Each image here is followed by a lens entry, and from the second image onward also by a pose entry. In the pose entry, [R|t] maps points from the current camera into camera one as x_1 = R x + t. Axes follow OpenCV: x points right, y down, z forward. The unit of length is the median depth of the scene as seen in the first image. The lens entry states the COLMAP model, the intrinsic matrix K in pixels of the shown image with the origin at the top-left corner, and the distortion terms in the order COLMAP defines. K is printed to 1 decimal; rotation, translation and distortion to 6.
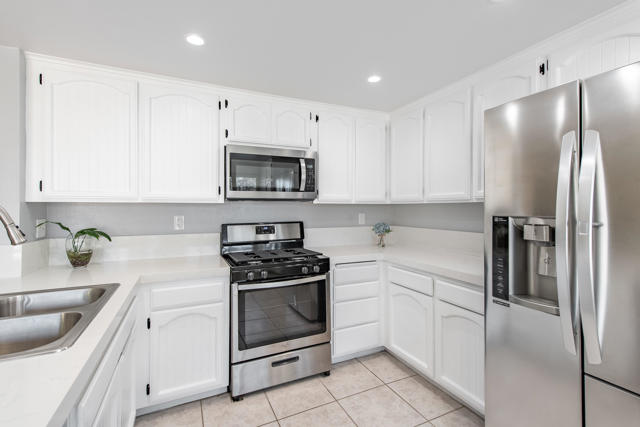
lens RADIAL K [[291.1, 0, 321.3], [0, 291.1, 206.4], [0, 0, 1]] dist [0.003170, 0.000088]
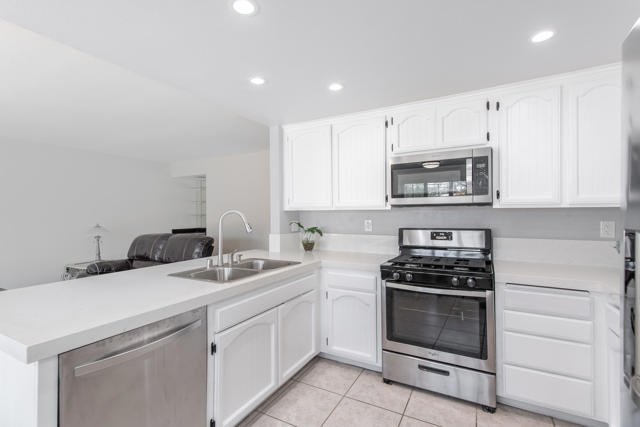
lens RADIAL K [[284.5, 0, 320.0], [0, 284.5, 213.5], [0, 0, 1]] dist [0.001174, -0.000054]
pose [[0.593513, -0.001988, -0.804822, 0.392252], [0.009656, 0.999943, 0.004651, -0.003312], [0.804767, -0.010532, 0.593498, 0.119300]]
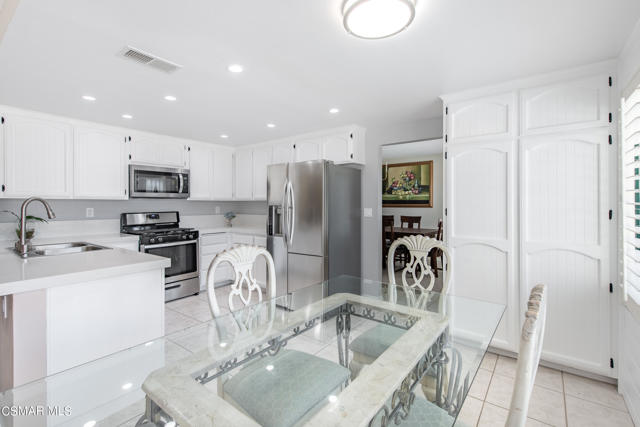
lens RADIAL K [[291.1, 0, 321.3], [0, 291.1, 206.4], [0, 0, 1]] dist [0.003170, 0.000088]
pose [[0.888291, -0.002088, 0.459276, -0.124178], [-0.002813, 0.999946, 0.009986, 0.007479], [-0.459272, -0.010162, 0.888238, -0.949281]]
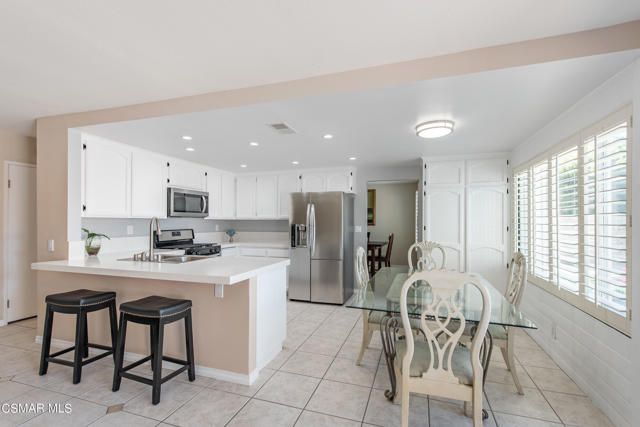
lens RADIAL K [[286.9, 0, 322.4], [0, 286.9, 225.2], [0, 0, 1]] dist [0.001900, 0.000136]
pose [[0.695594, -0.003736, 0.718426, -0.951916], [-0.006621, 0.999911, 0.011611, 0.003486], [-0.718405, -0.012833, 0.695507, -0.969262]]
